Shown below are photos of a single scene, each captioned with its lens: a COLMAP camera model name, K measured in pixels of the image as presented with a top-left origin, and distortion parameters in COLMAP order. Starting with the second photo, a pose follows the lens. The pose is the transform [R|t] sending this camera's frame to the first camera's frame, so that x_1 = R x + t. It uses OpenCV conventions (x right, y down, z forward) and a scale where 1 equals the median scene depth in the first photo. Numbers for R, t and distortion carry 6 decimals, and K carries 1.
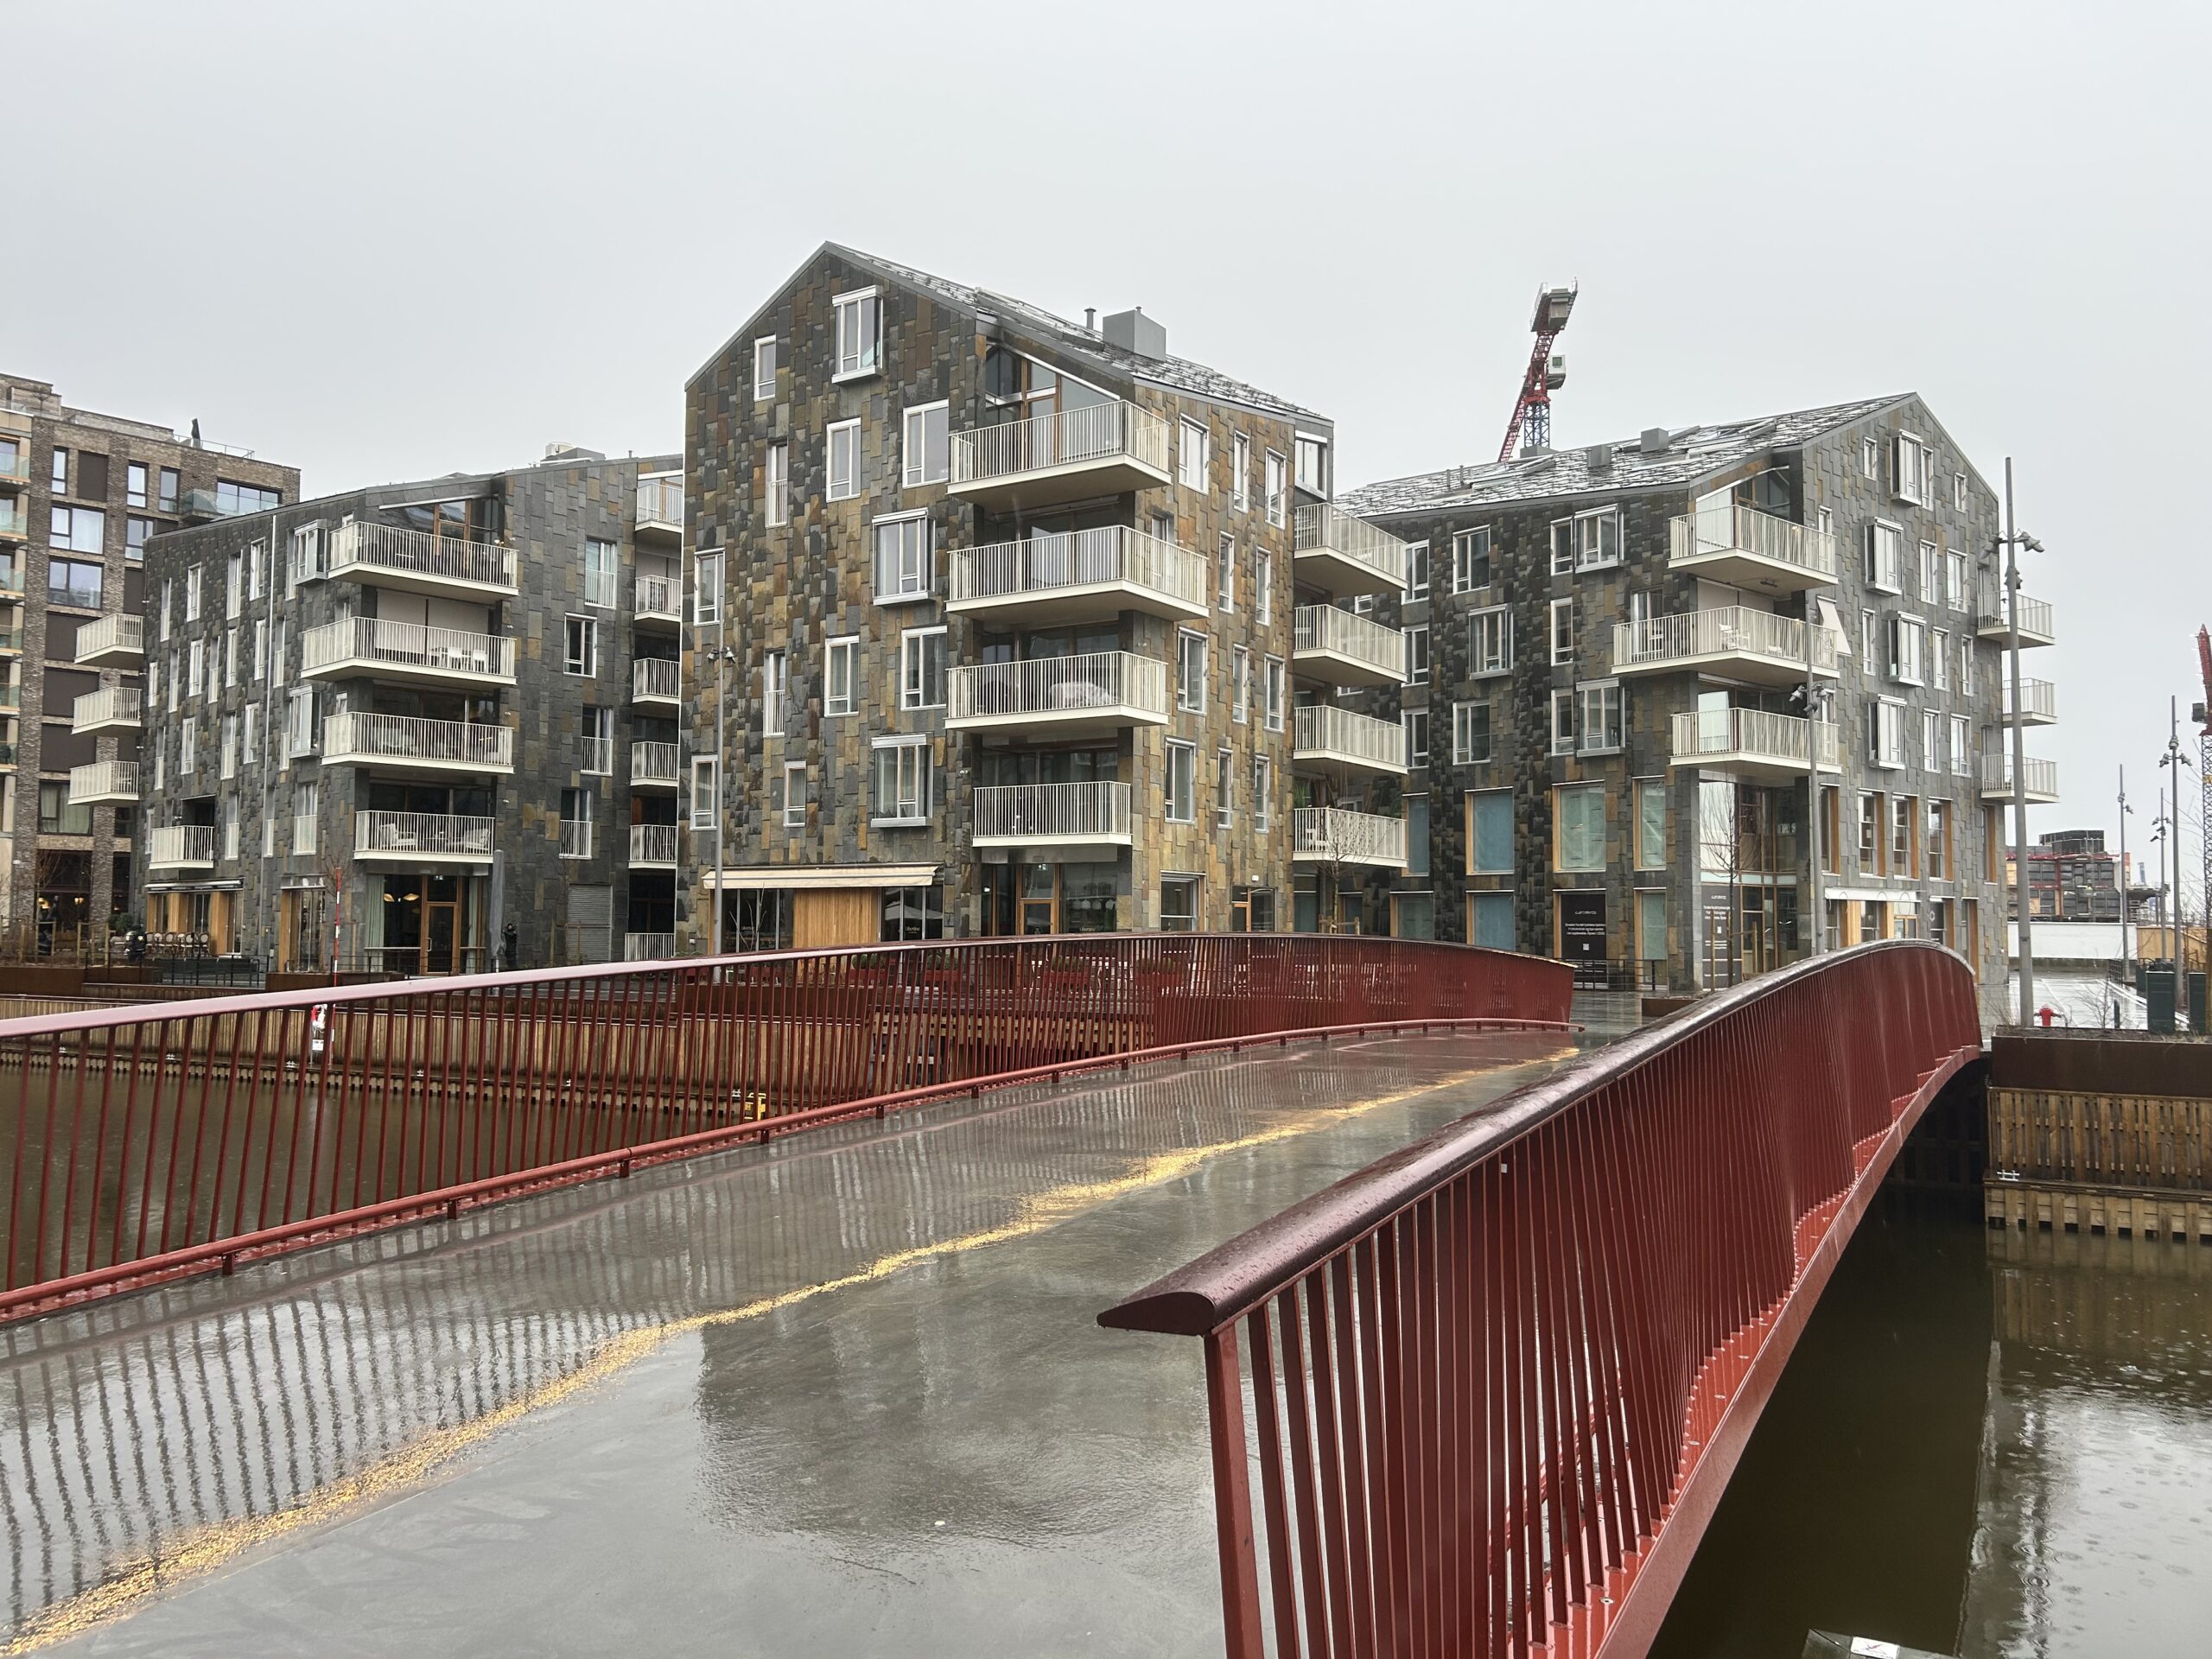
lens RADIAL K [[1651.1, 0, 1095.7], [0, 1651.1, 836.7], [0, 0, 1]] dist [0.047291, -0.004984]
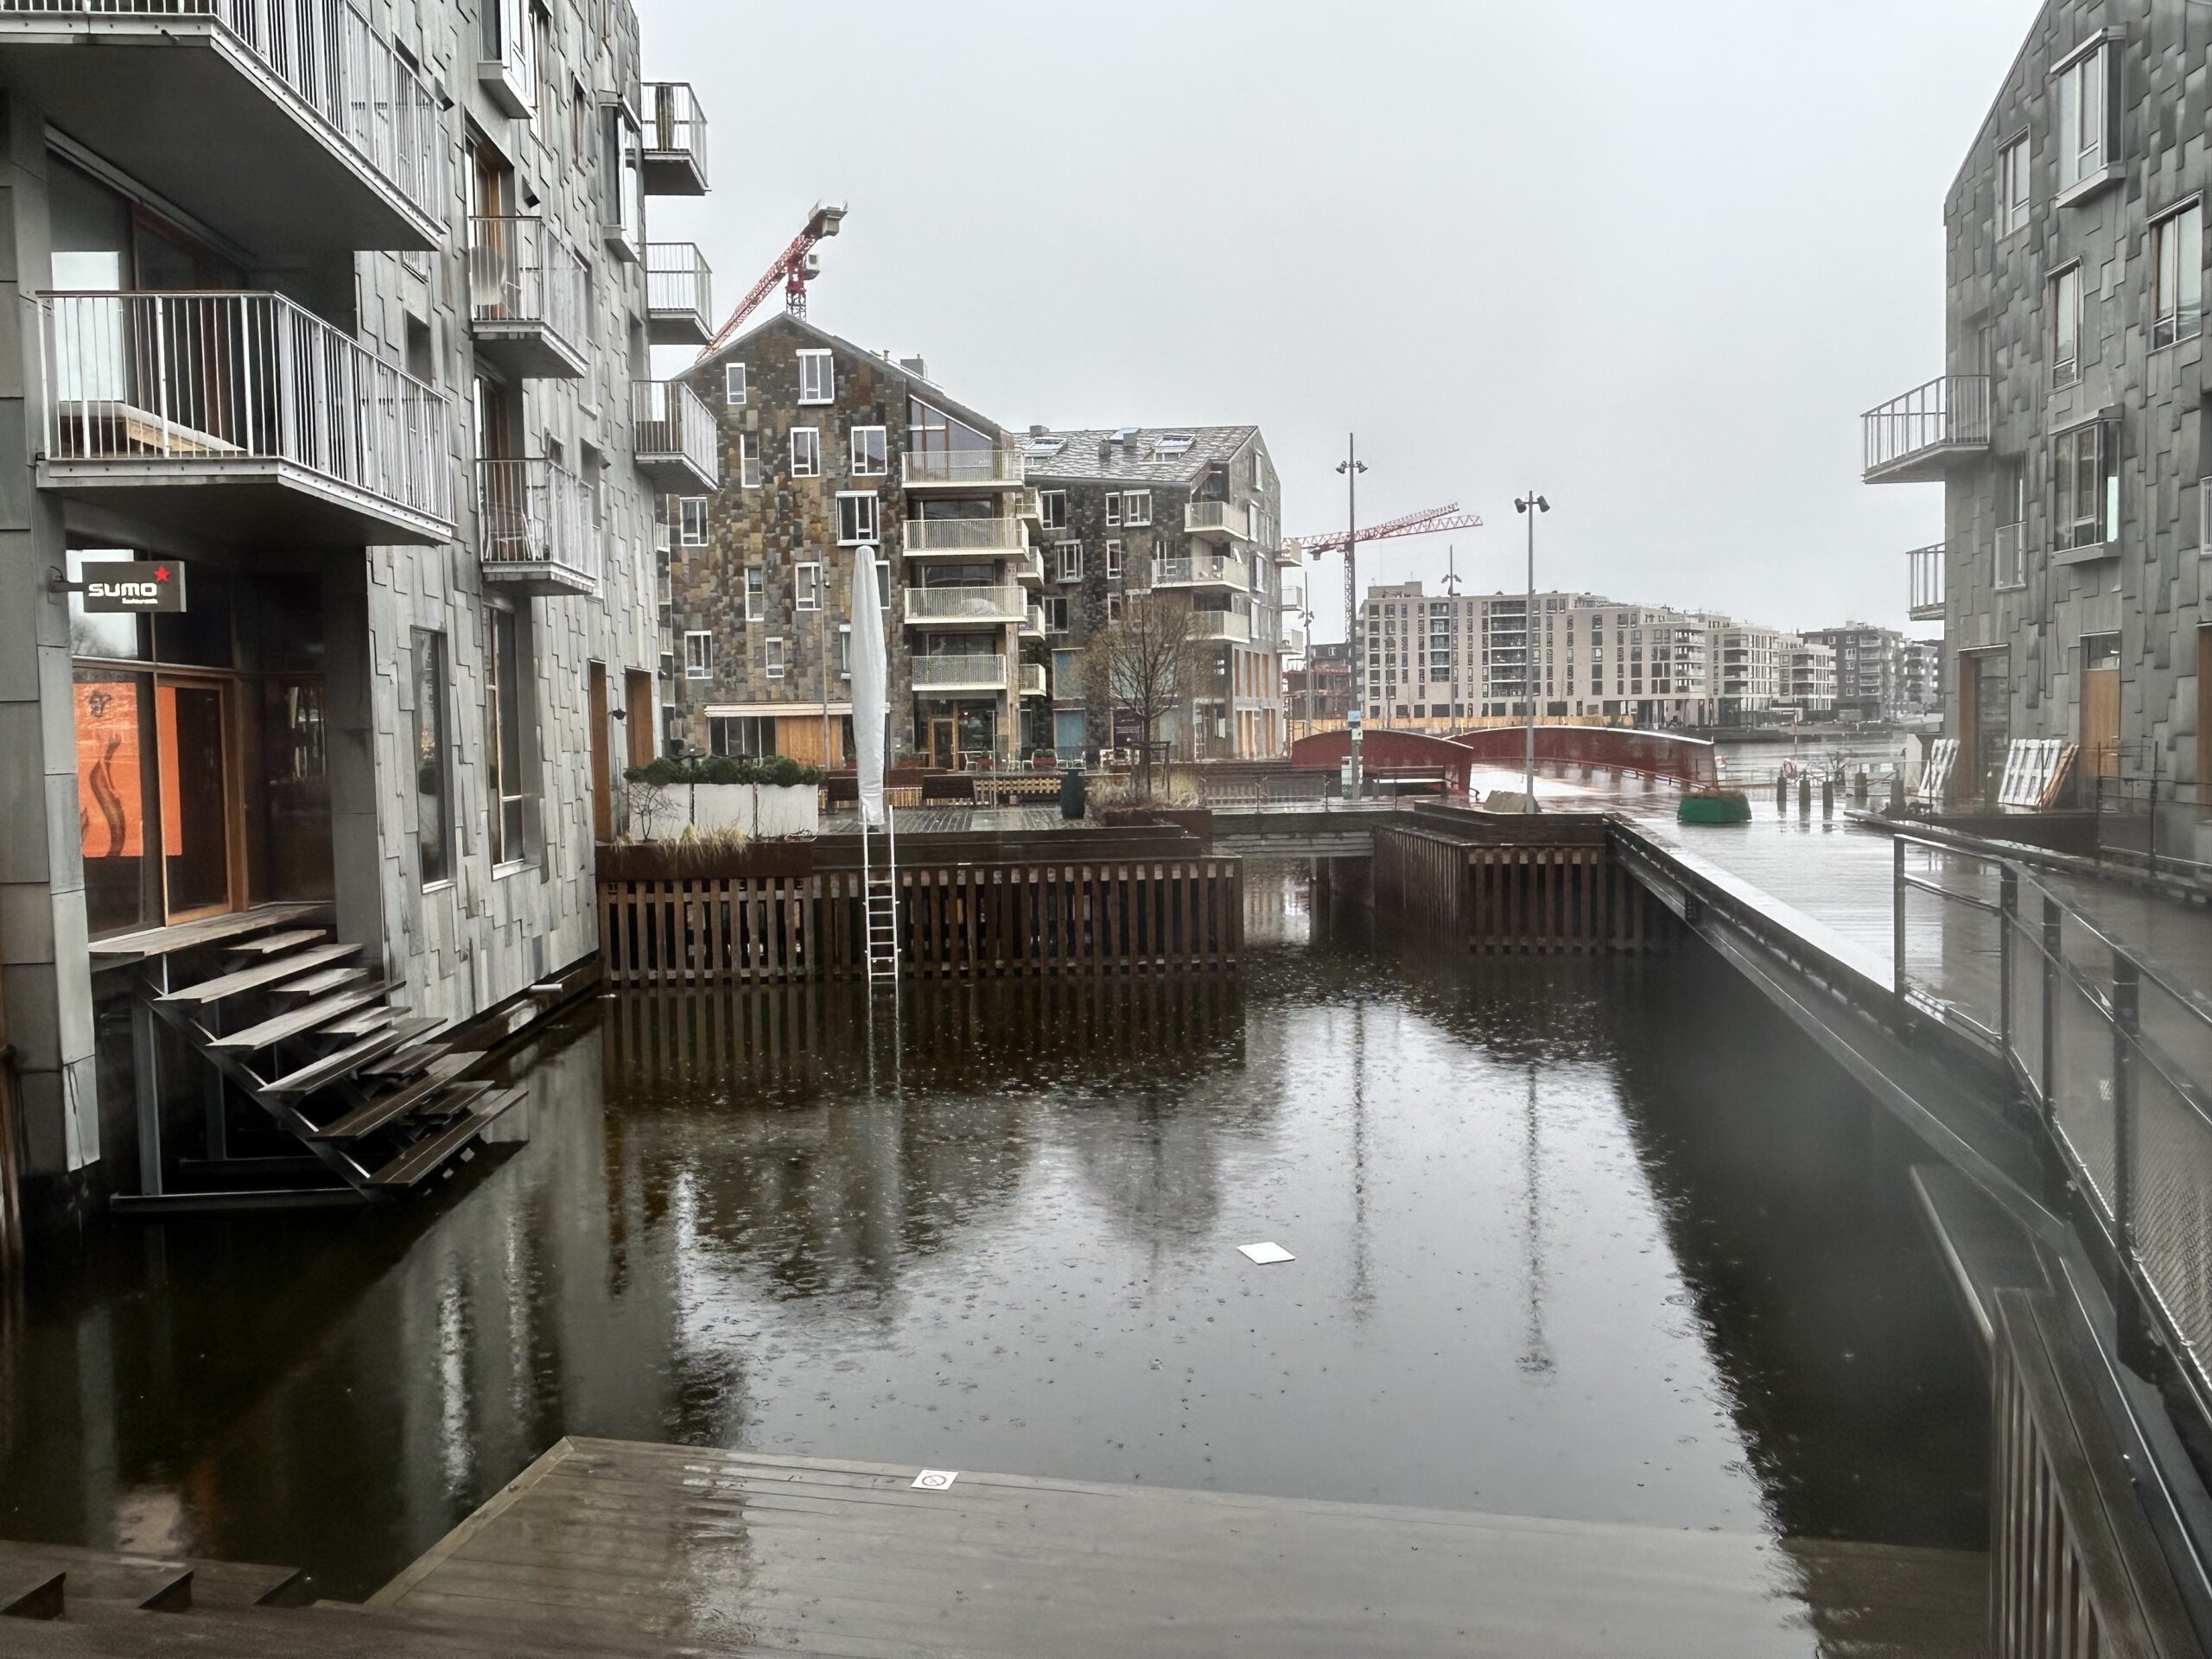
lens RADIAL K [[1637.0, 0, 1107.6], [0, 1637.0, 829.4], [0, 0, 1]] dist [-0.001618, 0.000174]
pose [[0.842814, -0.055735, 0.535311, -0.778084], [-0.004395, 0.993878, 0.110399, -0.037035], [-0.538187, -0.095399, 0.837409, -0.542643]]
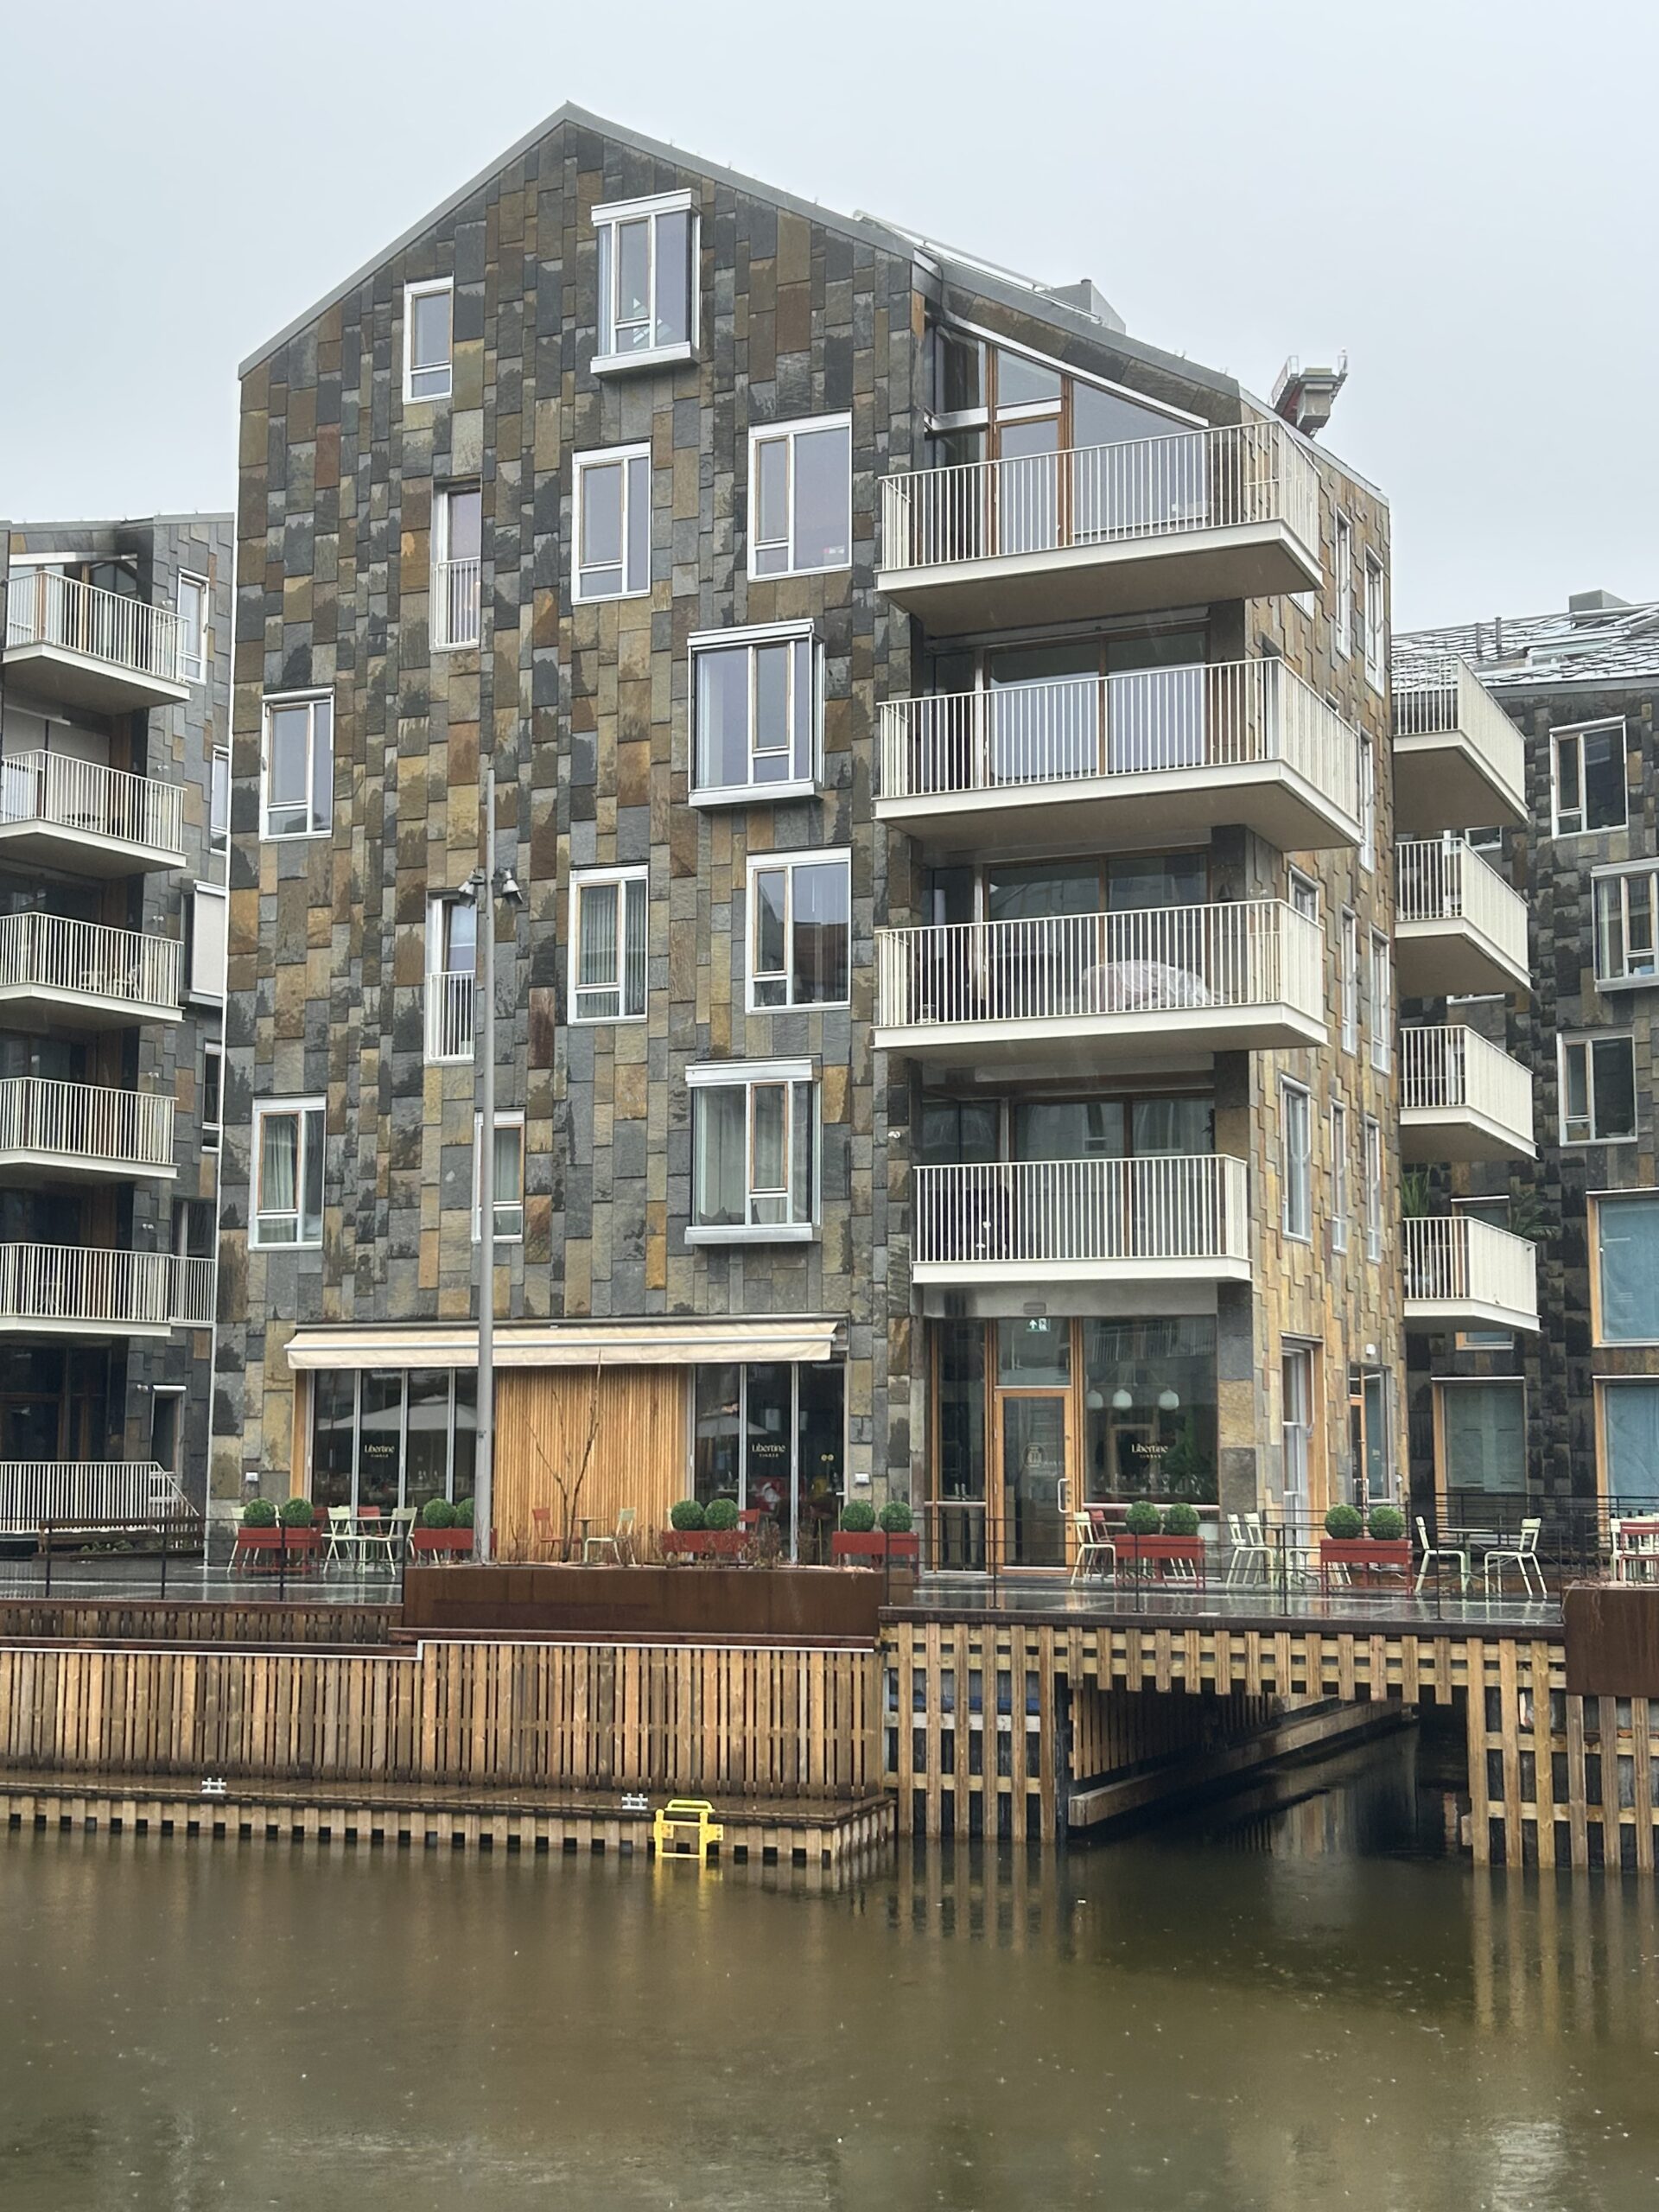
lens RADIAL K [[2836.3, 0, 832.9], [0, 2836.3, 1095.5], [0, 0, 1]] dist [0.100270, 0.000000]
pose [[0.984998, 0.017094, 0.171720, -0.230182], [-0.005381, 0.997640, -0.068444, 0.007687], [-0.172485, 0.066494, 0.982765, 0.137324]]
